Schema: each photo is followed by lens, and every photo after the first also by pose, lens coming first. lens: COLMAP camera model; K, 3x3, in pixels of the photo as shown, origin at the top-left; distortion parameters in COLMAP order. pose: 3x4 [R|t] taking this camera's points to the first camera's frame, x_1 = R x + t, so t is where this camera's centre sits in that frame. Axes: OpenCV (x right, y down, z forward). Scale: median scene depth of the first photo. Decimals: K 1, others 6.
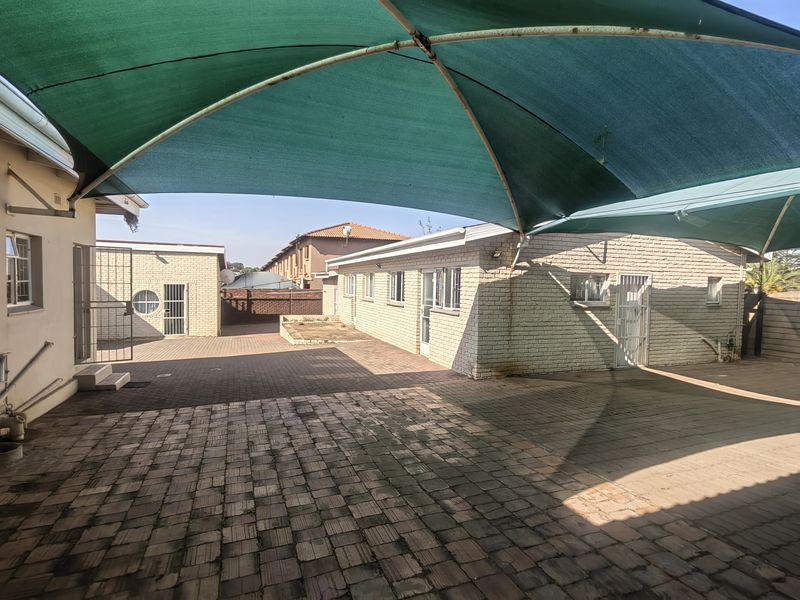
lens RADIAL K [[429.9, 0, 403.2], [0, 429.9, 302.0], [0, 0, 1]] dist [-0.005342, -0.000352]
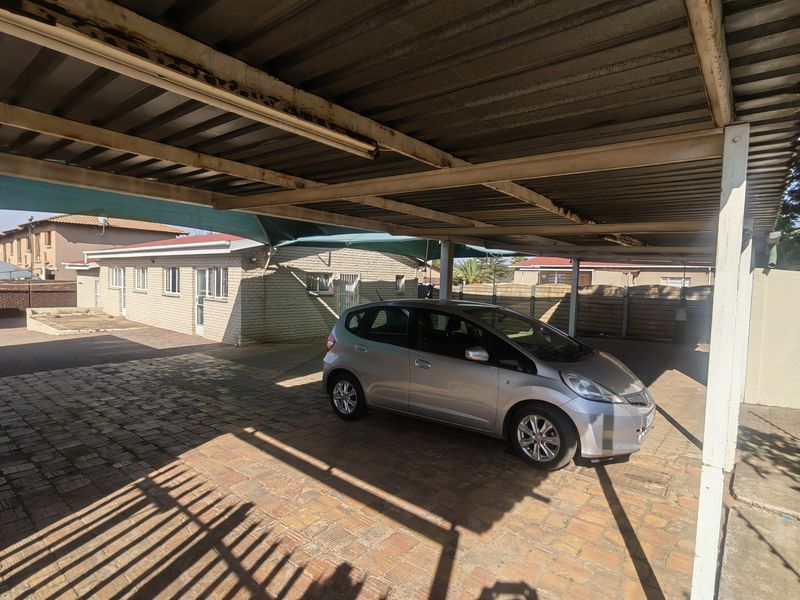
lens RADIAL K [[429.9, 0, 403.2], [0, 429.9, 302.0], [0, 0, 1]] dist [-0.005342, -0.000352]
pose [[0.875138, -0.019433, 0.483483, -0.035486], [0.008770, 0.999666, 0.024305, 0.001794], [-0.483794, -0.017030, 0.875016, -0.404289]]
